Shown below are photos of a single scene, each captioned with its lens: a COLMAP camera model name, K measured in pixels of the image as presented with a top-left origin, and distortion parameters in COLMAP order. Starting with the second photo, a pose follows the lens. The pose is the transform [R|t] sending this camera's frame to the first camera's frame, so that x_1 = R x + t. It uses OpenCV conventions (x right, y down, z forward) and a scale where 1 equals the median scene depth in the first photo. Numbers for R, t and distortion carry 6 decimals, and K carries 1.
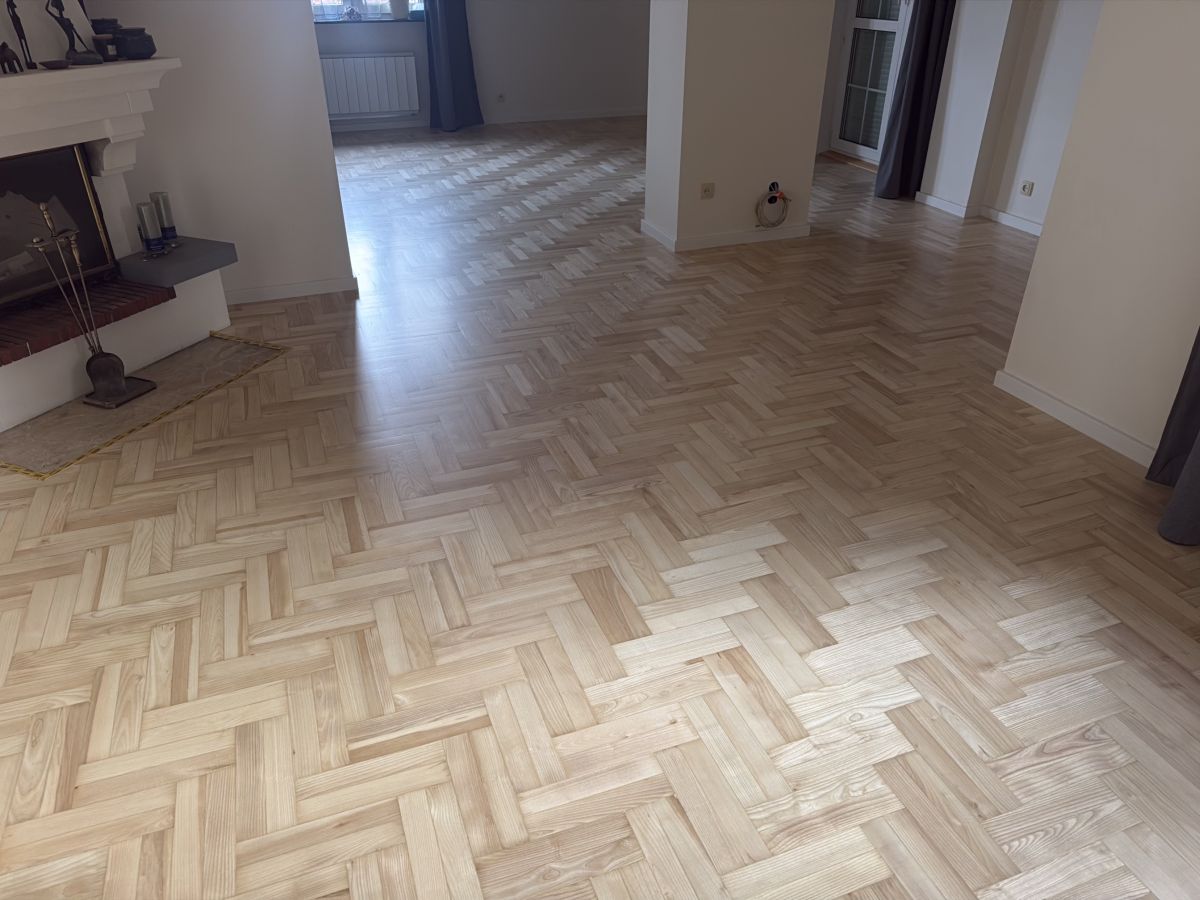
lens RADIAL K [[852.2, 0, 600.0], [0, 852.2, 450.0], [0, 0, 1]] dist [-0.000796, 0.001202]
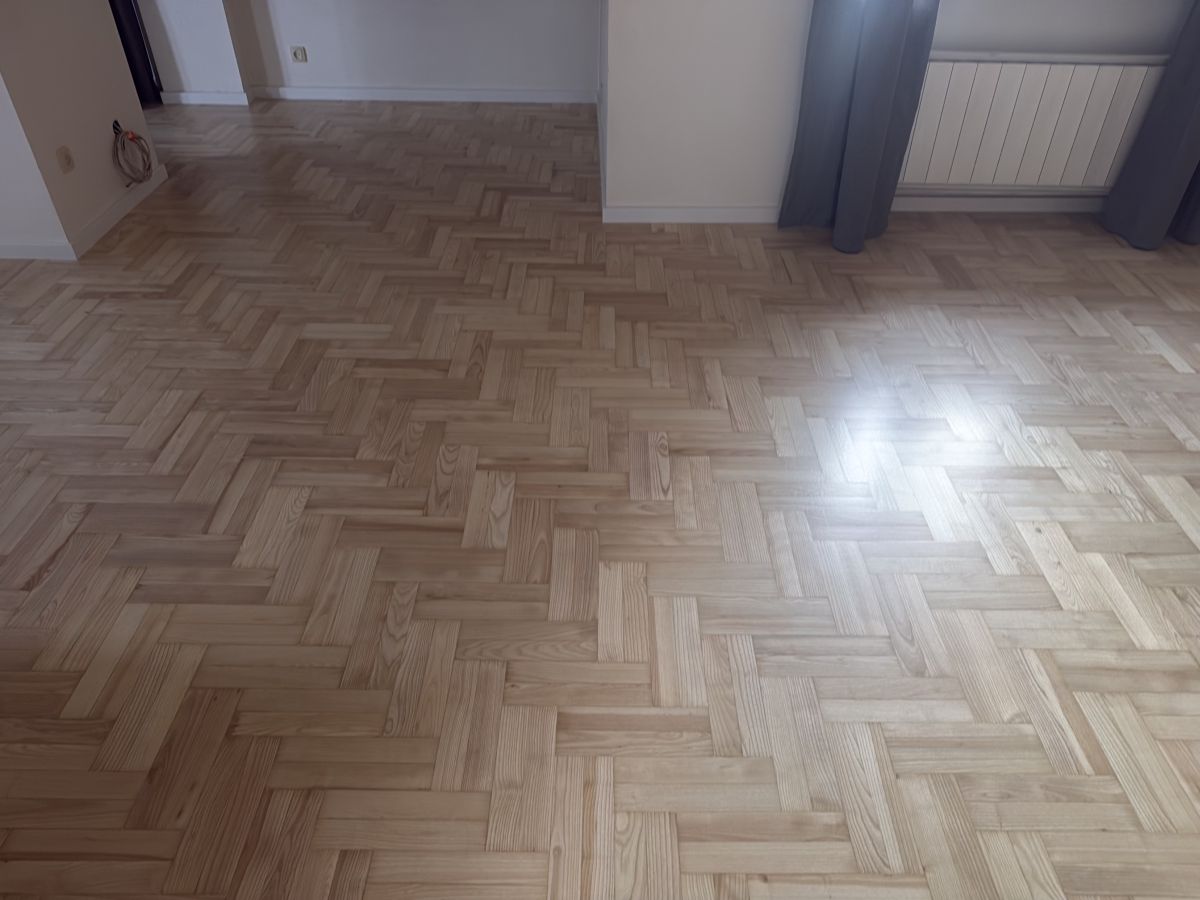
lens RADIAL K [[866.4, 0, 600.0], [0, 866.4, 450.0], [0, 0, 1]] dist [0.005713, 0.004595]
pose [[0.357196, -0.562465, 0.745683, -0.523394], [0.457899, 0.801284, 0.385062, -0.272105], [-0.814088, 0.203905, 0.543768, 0.467546]]
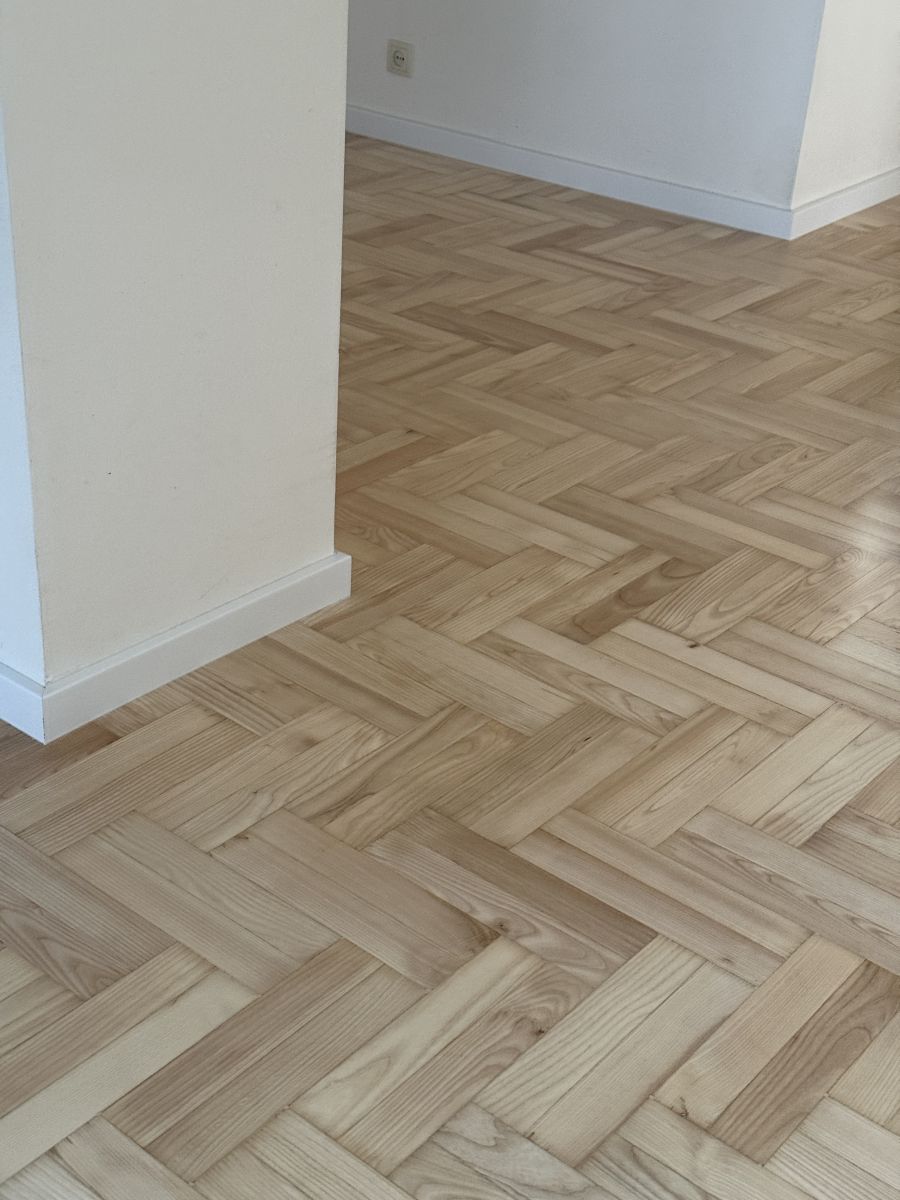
lens RADIAL K [[1682.3, 0, 450.0], [0, 1682.3, 600.0], [0, 0, 1]] dist [0.153628, -0.024541]
pose [[-0.500811, -0.438175, 0.746452, -0.400361], [0.380979, 0.662773, 0.644661, -0.757844], [-0.777202, 0.607236, -0.164989, 1.531883]]
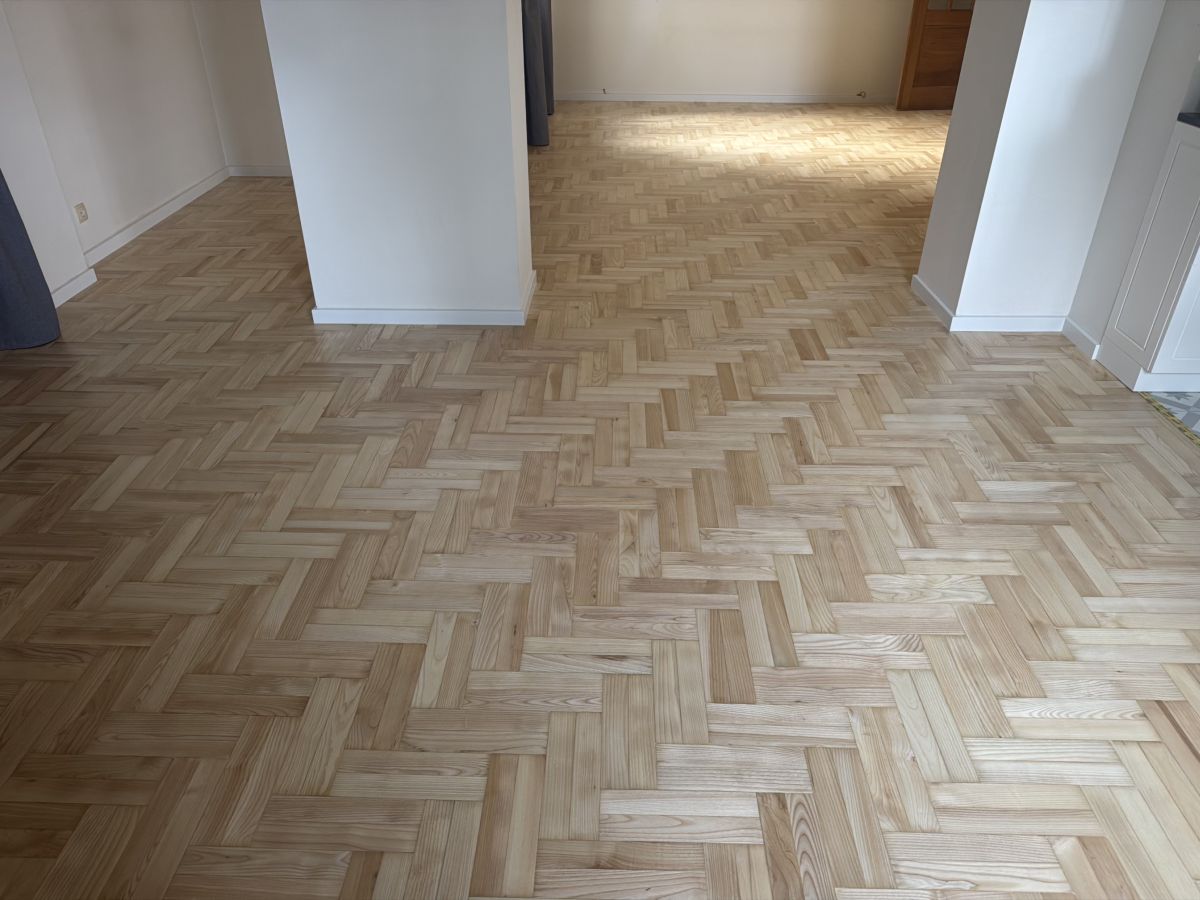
lens RADIAL K [[852.2, 0, 600.0], [0, 852.2, 450.0], [0, 0, 1]] dist [-0.000796, 0.001202]
pose [[-0.927081, -0.199437, 0.317406, -0.385702], [0.184950, 0.493141, 0.850062, -1.228670], [-0.326060, 0.846780, -0.420296, 2.129197]]
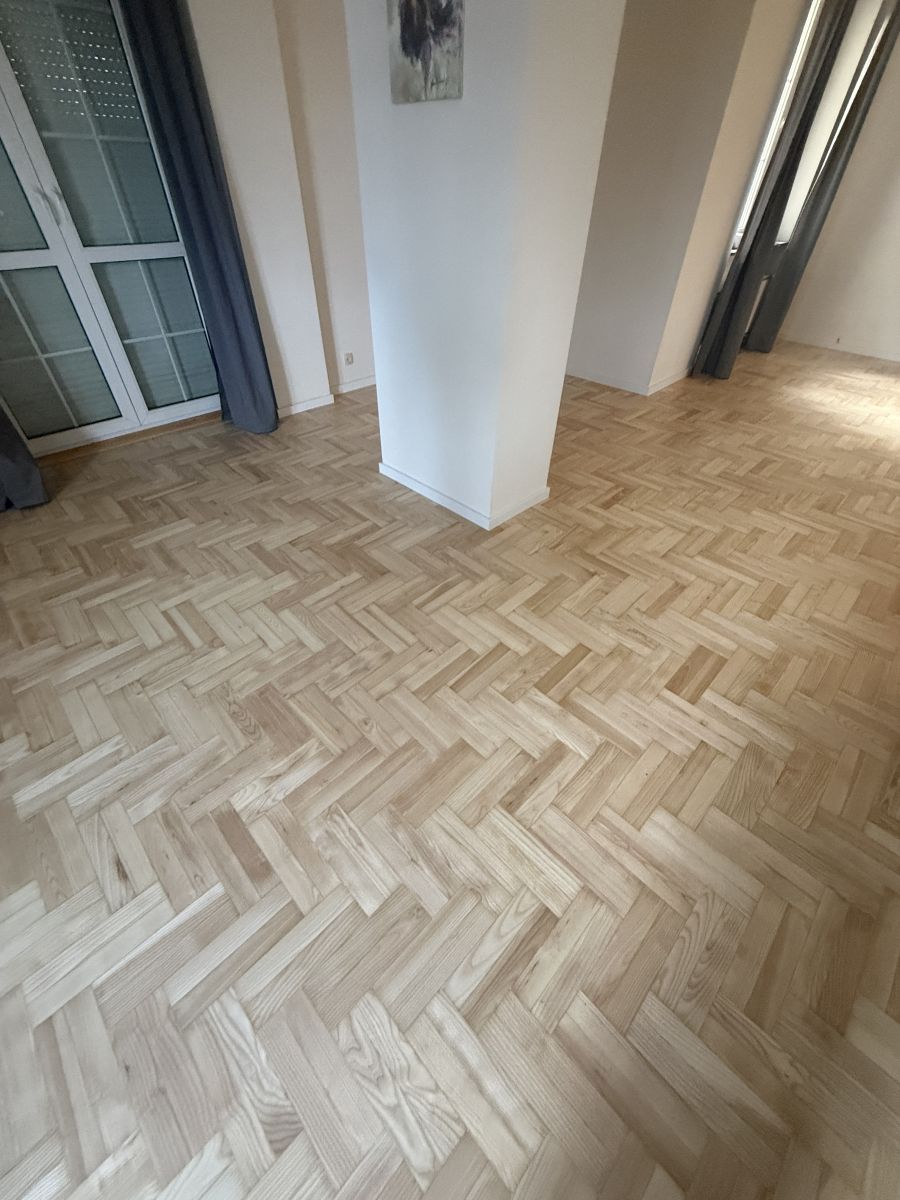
lens RADIAL K [[478.5, 0, 450.0], [0, 478.5, 600.0], [0, 0, 1]] dist [-0.000392, -0.000103]
pose [[-0.408359, -0.612979, 0.676387, -0.465126], [0.444092, 0.513971, 0.733904, -0.921673], [-0.797512, 0.600075, 0.062335, 1.639206]]
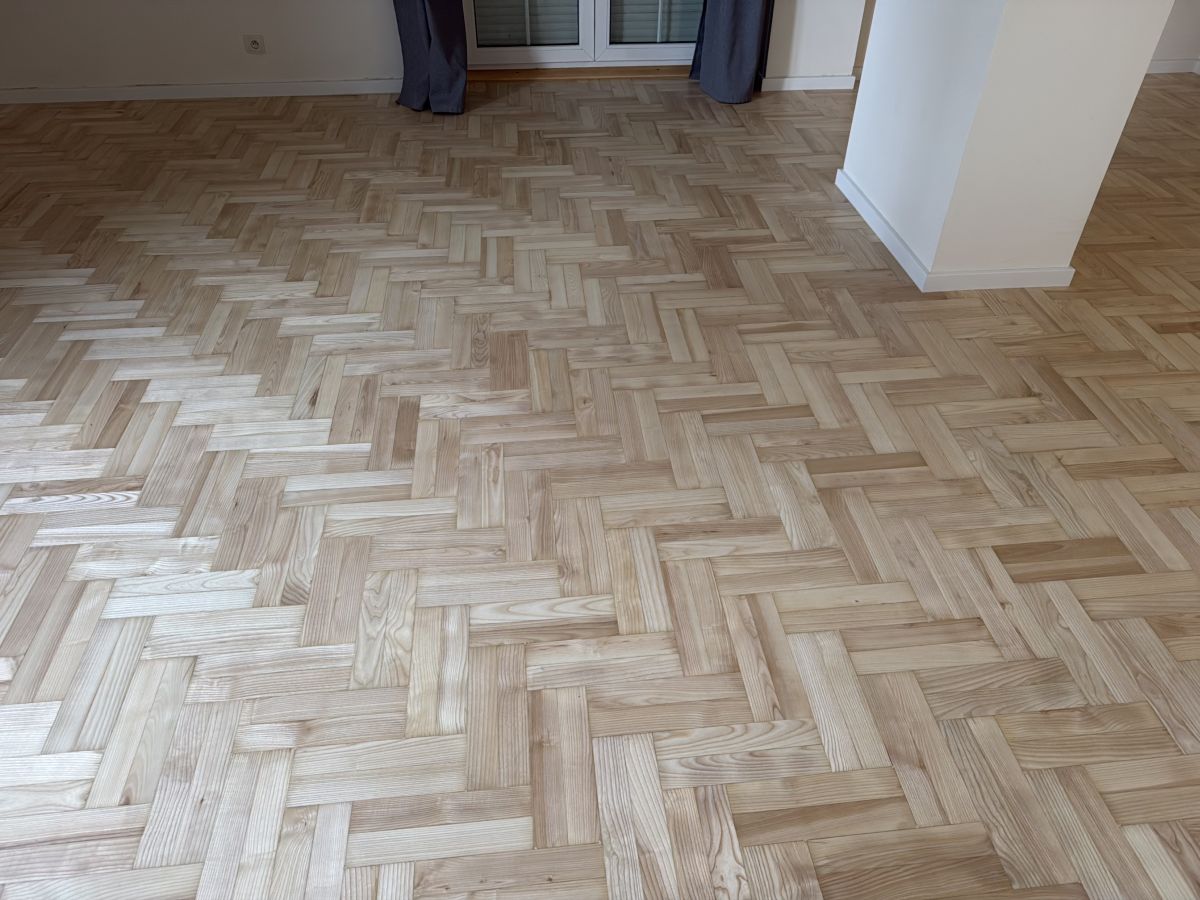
lens RADIAL K [[852.2, 0, 600.0], [0, 852.2, 450.0], [0, 0, 1]] dist [-0.000796, 0.001202]
pose [[0.252570, -0.621070, 0.741944, -0.721325], [0.477251, 0.747001, 0.462840, -0.830269], [-0.841689, 0.237194, 0.485076, 1.470568]]
